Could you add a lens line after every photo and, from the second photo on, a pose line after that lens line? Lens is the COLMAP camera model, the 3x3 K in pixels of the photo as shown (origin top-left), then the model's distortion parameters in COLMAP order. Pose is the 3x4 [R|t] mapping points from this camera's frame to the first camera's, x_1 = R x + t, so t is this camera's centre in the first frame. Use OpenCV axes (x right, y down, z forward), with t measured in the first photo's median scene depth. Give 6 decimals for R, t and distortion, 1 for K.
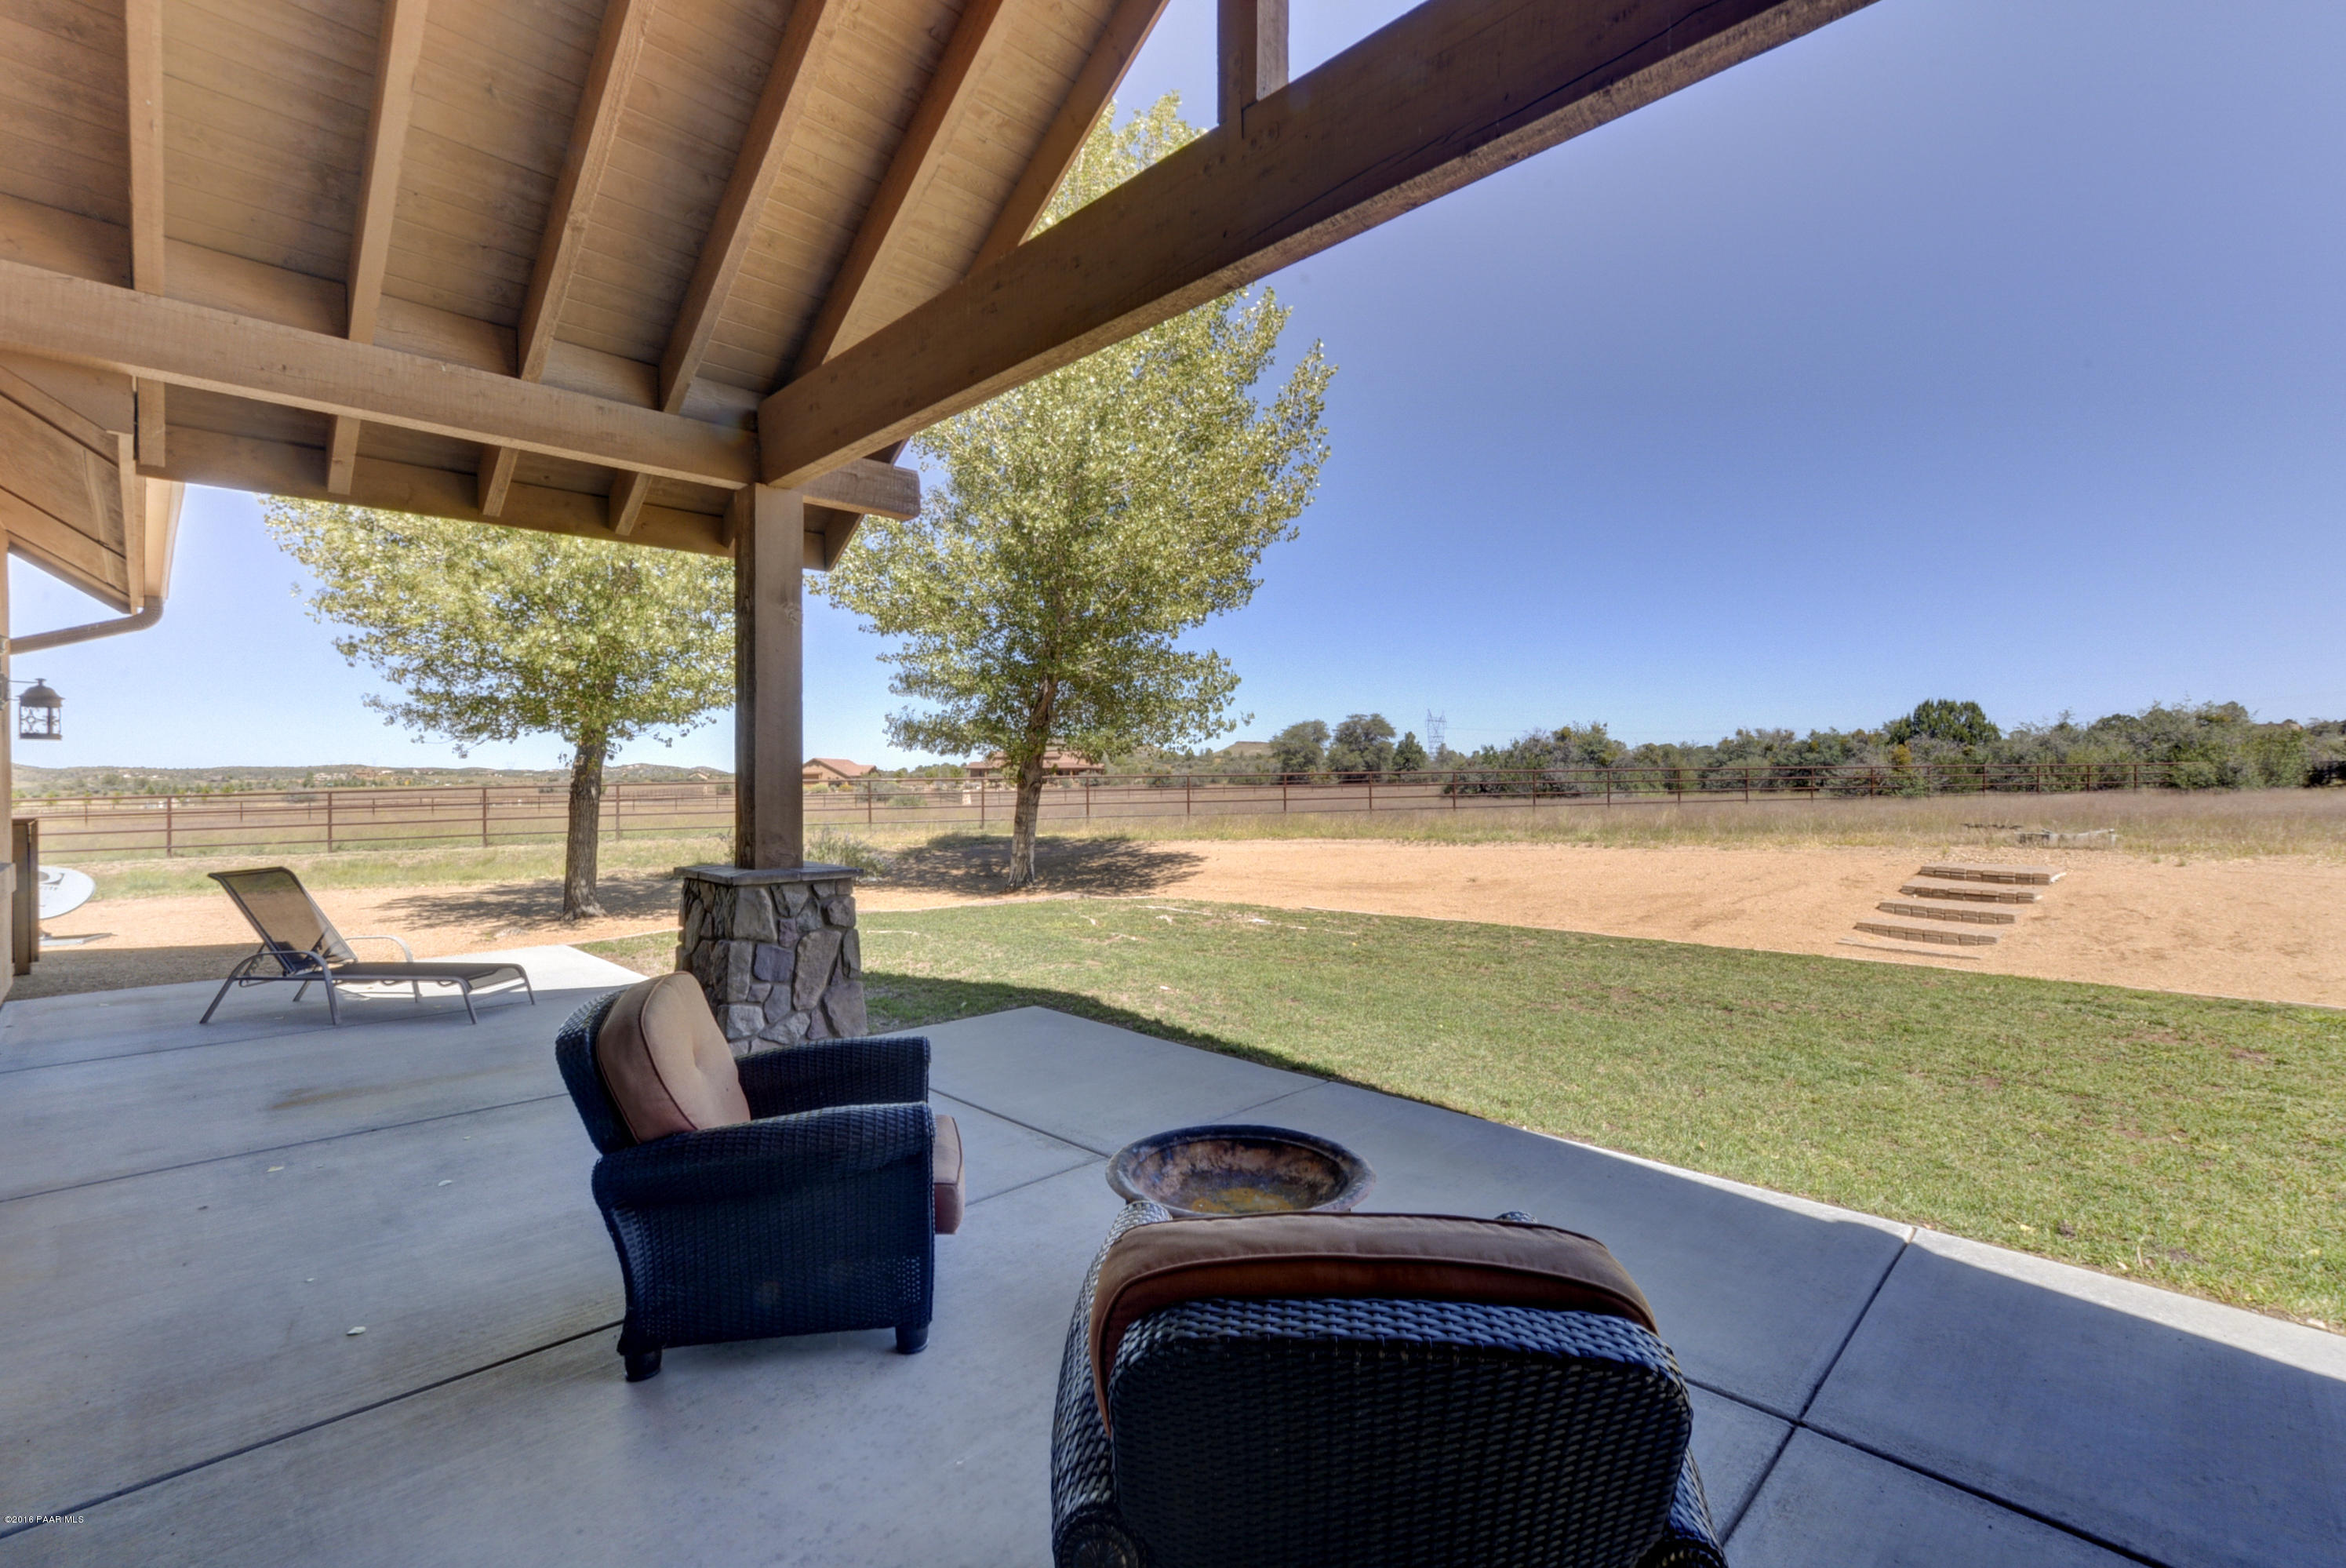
lens RADIAL K [[1041.6, 0, 1179.9], [0, 1041.6, 779.6], [0, 0, 1]] dist [-0.010983, 0.006453]
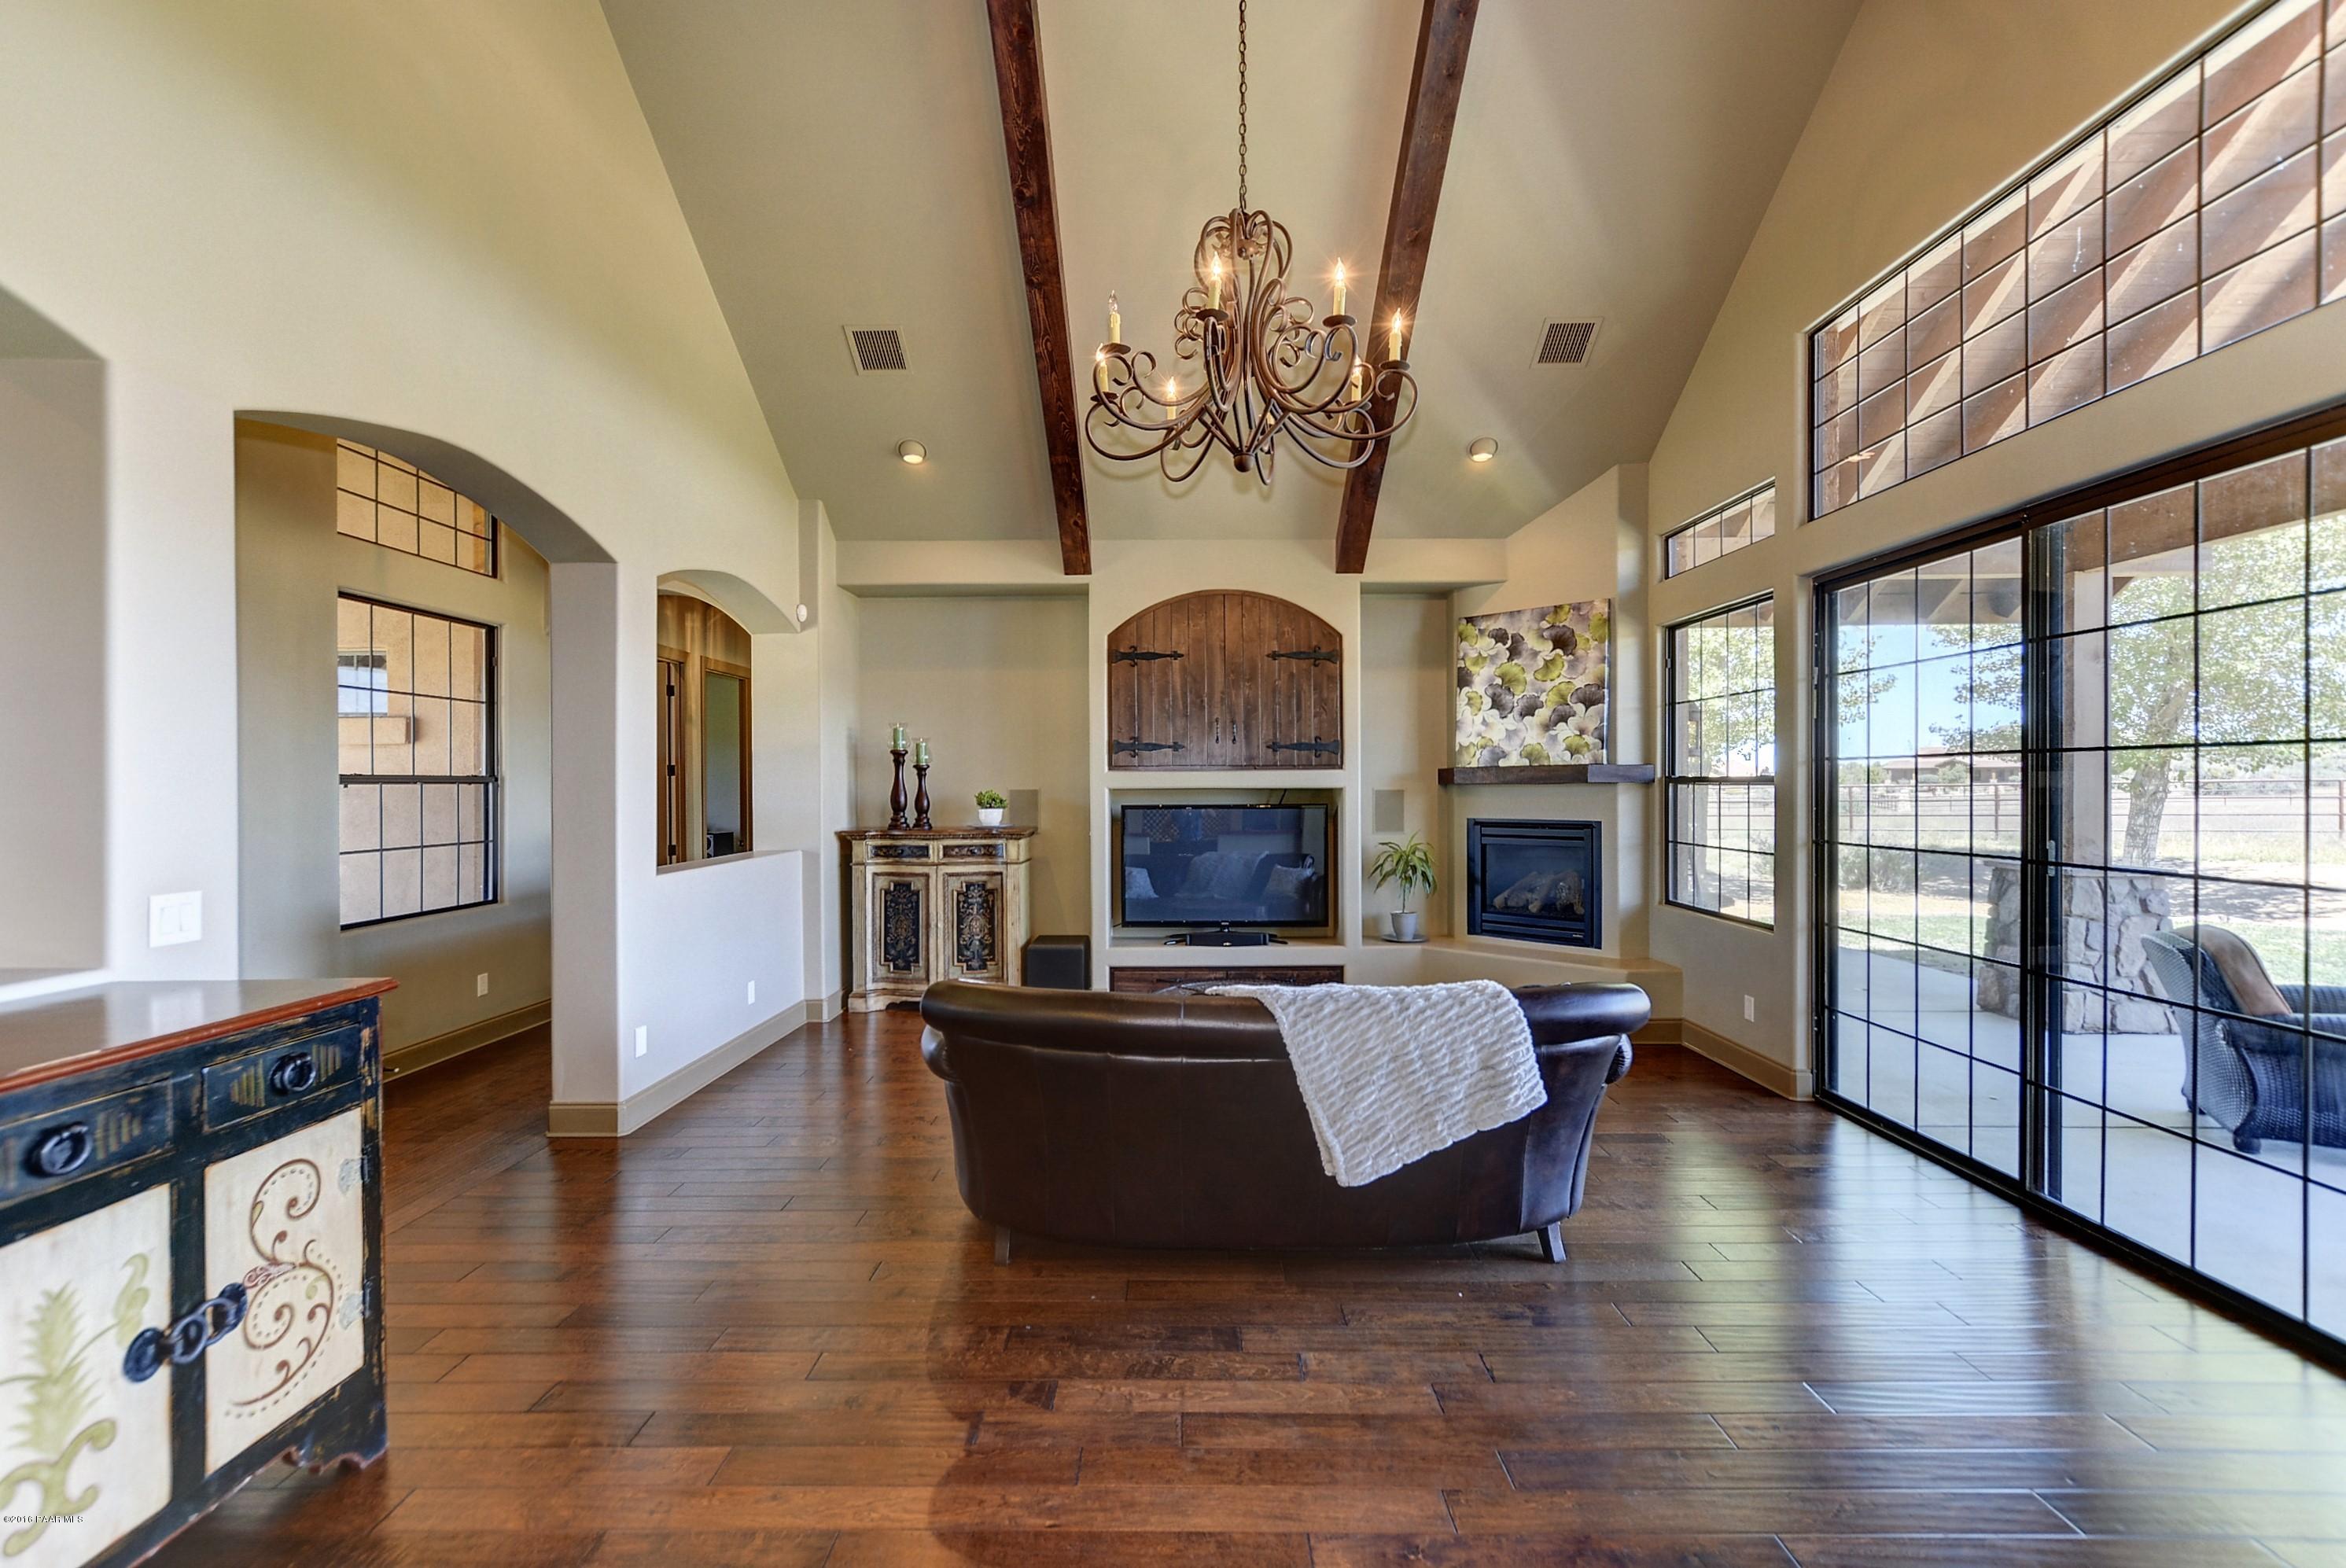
lens RADIAL K [[1041.5, 0, 1172.5], [0, 1041.5, 785.2], [0, 0, 1]] dist [-0.010983, 0.006453]
pose [[0.692723, -0.000571, -0.721204, -0.086052], [0.003107, 0.999993, 0.002193, -0.007630], [0.721197, -0.003760, 0.692719, -0.253259]]
